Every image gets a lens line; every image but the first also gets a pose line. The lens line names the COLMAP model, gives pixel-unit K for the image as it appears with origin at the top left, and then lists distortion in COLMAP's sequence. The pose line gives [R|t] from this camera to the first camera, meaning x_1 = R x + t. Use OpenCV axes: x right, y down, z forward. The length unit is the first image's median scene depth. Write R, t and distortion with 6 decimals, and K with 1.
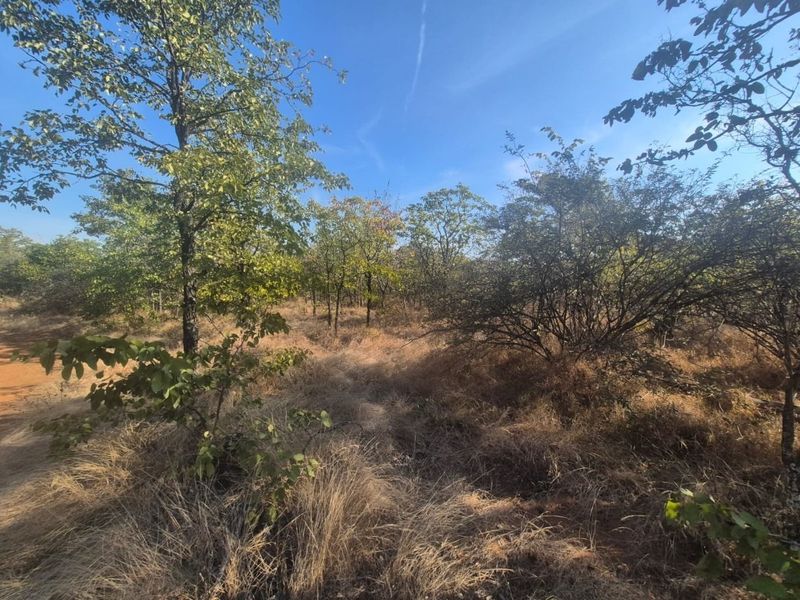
lens RADIAL K [[311.5, 0, 400.0], [0, 311.5, 300.0], [0, 0, 1]] dist [-0.001293, -0.000915]
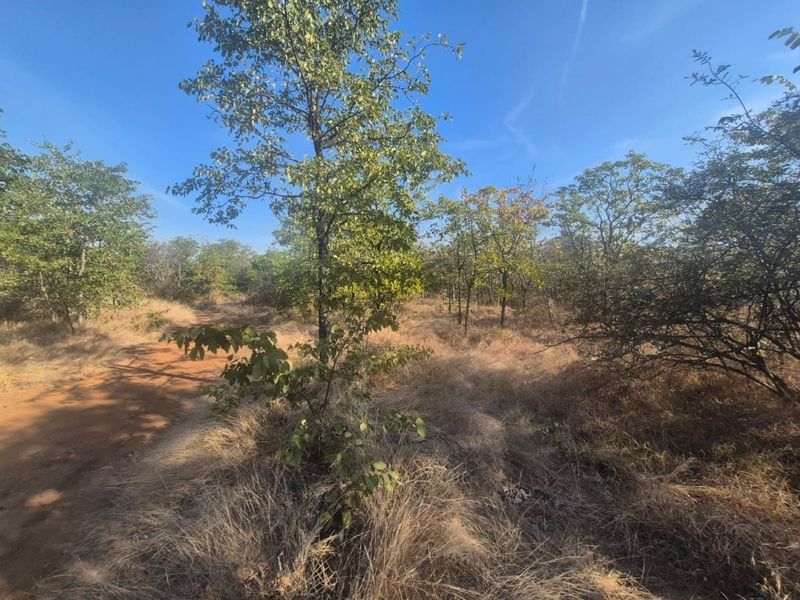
lens RADIAL K [[311.5, 0, 400.0], [0, 311.5, 300.0], [0, 0, 1]] dist [-0.001293, -0.000915]
pose [[0.895811, 0.016389, -0.444132, 0.057572], [-0.013021, 0.999859, 0.010632, -0.000640], [0.444244, -0.003741, 0.895898, 0.082649]]
